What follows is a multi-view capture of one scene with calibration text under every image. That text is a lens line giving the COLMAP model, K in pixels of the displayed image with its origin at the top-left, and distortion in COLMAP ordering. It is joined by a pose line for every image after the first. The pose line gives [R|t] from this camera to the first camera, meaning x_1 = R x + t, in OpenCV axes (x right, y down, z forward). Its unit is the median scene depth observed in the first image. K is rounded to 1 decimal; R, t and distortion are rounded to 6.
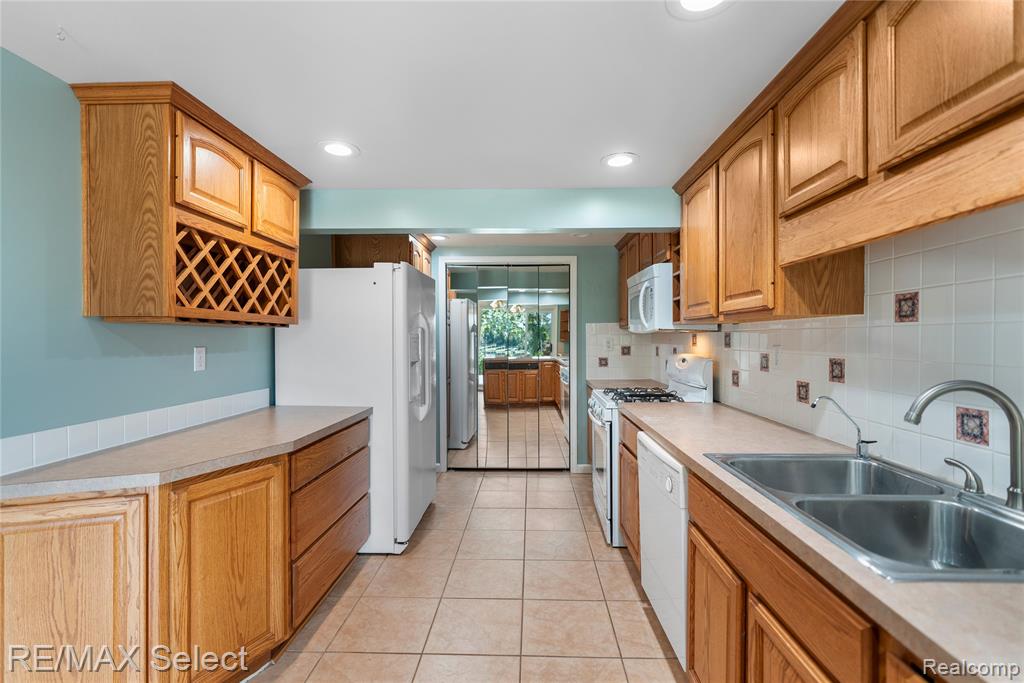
lens RADIAL K [[462.2, 0, 514.8], [0, 462.2, 338.5], [0, 0, 1]] dist [-0.012886, 0.008165]
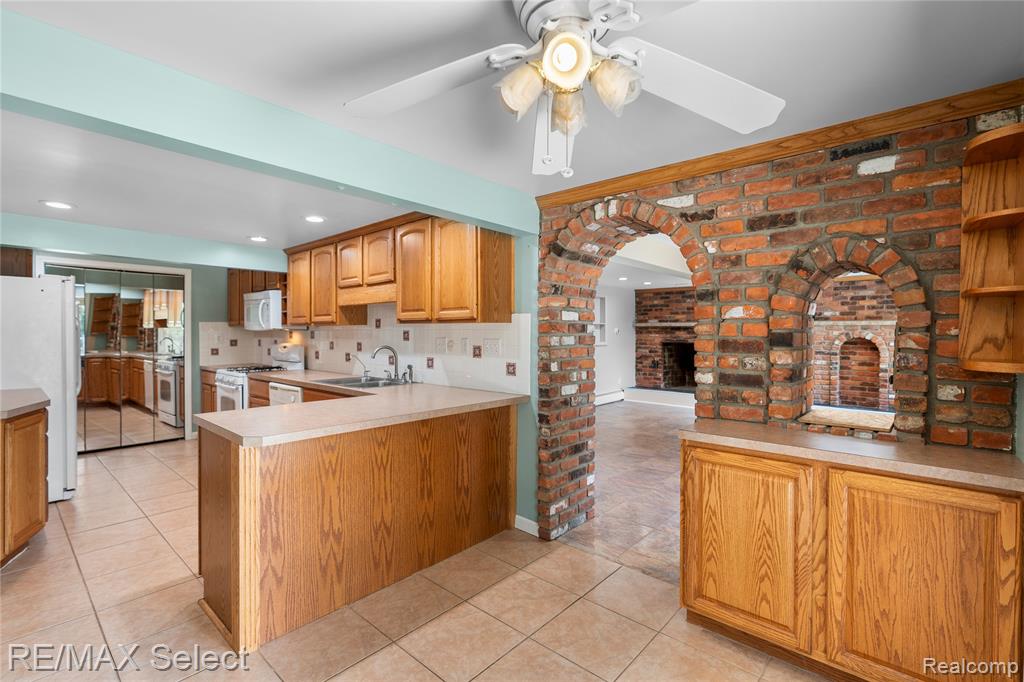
lens RADIAL K [[462.2, 0, 514.8], [0, 462.2, 338.0], [0, 0, 1]] dist [-0.012886, 0.008165]
pose [[0.633474, -0.005677, 0.773743, -0.463032], [-0.001528, 0.999962, 0.008589, -0.001175], [-0.773762, -0.006623, 0.633441, -0.814079]]
